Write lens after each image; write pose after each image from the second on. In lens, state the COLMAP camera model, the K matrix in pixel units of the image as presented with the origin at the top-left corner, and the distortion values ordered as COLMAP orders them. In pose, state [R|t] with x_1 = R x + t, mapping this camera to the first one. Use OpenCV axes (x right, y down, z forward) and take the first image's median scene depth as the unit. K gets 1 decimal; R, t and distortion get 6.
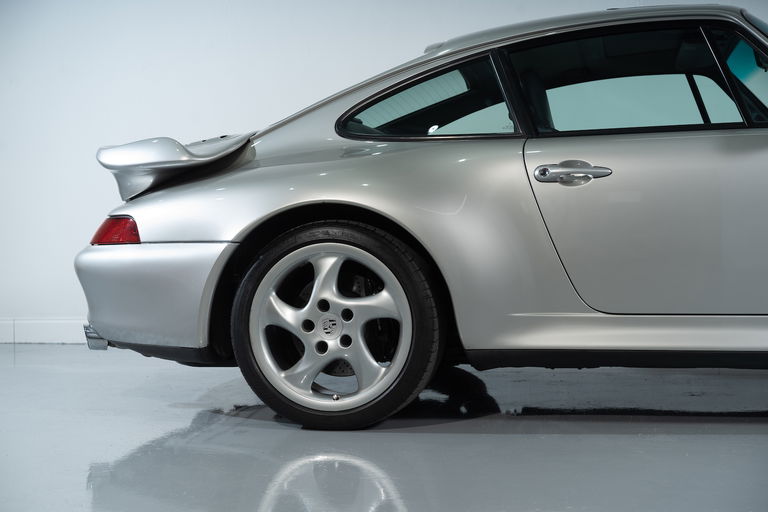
lens RADIAL K [[1192.0, 0, 384.0], [0, 1192.0, 256.0], [0, 0, 1]] dist [-0.043564, -0.068374]
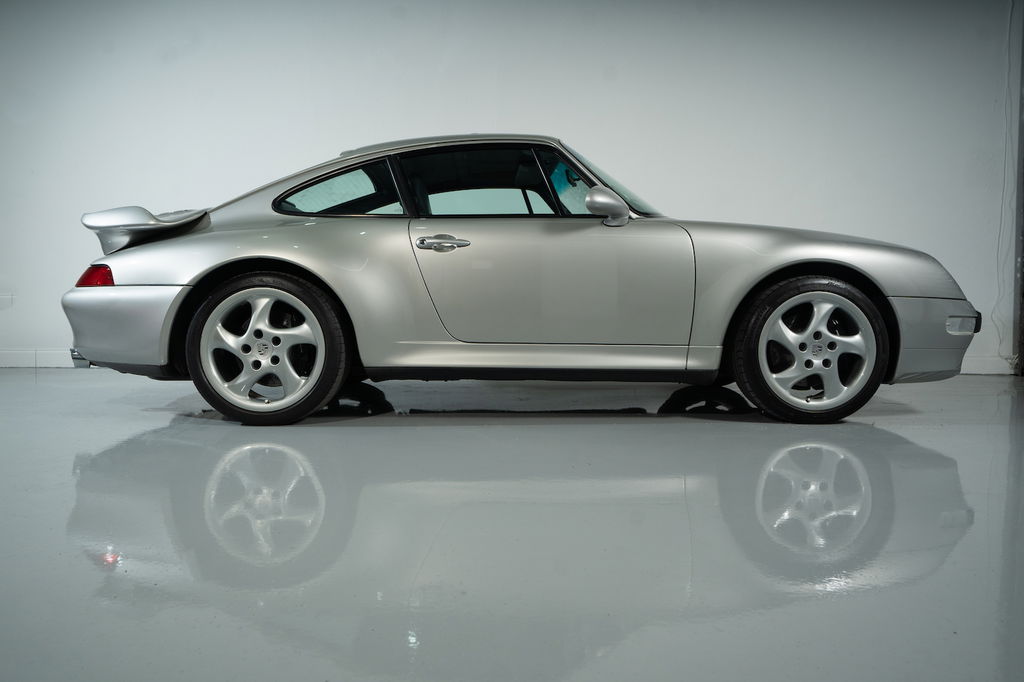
lens RADIAL K [[723.5, 0, 512.0], [0, 723.5, 341.0], [0, 0, 1]] dist [-0.005767, 0.000623]
pose [[0.970857, 0.012852, 0.239314, 0.032191], [-0.019640, 0.999469, 0.026000, 0.022306], [-0.238853, -0.029942, 0.970594, 0.132507]]
